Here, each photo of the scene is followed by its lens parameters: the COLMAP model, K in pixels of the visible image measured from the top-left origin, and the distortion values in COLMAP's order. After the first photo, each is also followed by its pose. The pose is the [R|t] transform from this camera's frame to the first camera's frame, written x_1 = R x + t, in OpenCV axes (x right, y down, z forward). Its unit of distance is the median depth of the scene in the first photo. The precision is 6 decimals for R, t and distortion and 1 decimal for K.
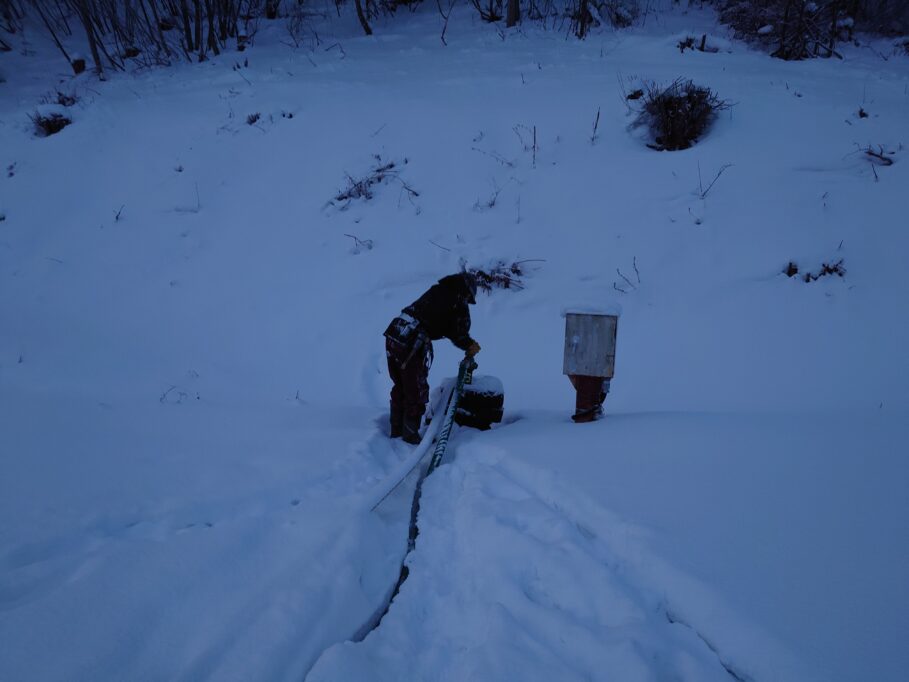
lens RADIAL K [[675.7, 0, 454.5], [0, 675.7, 341.0], [0, 0, 1]] dist [0.000051, 0.005890]
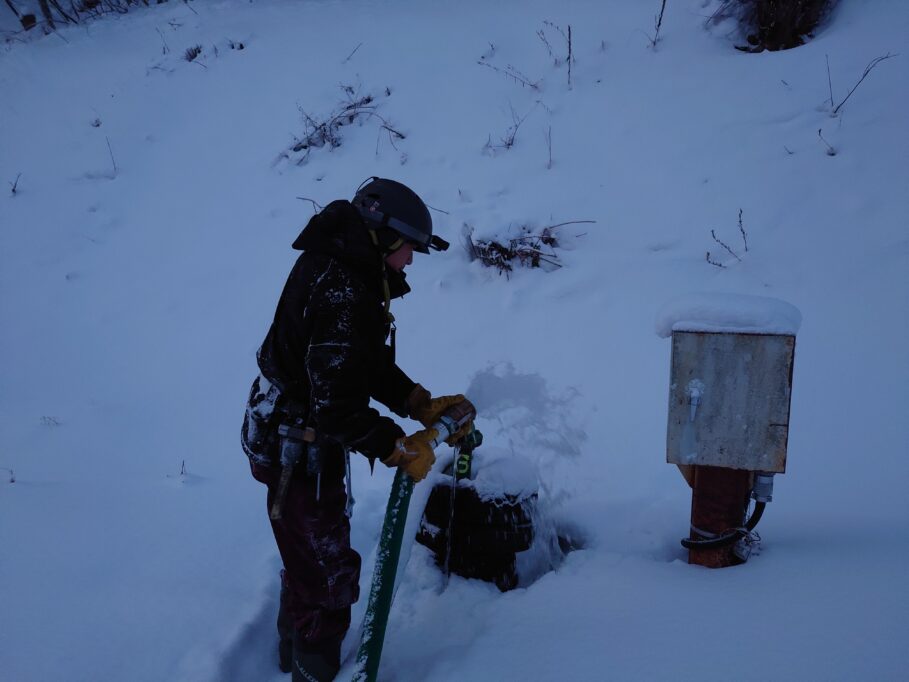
lens RADIAL K [[675.7, 0, 454.5], [0, 675.7, 341.0], [0, 0, 1]] dist [0.000051, 0.005890]
pose [[0.998447, -0.034052, -0.044100, 0.023189], [0.035772, 0.998606, 0.038810, -0.032032], [0.042717, -0.040327, 0.998273, 0.310727]]
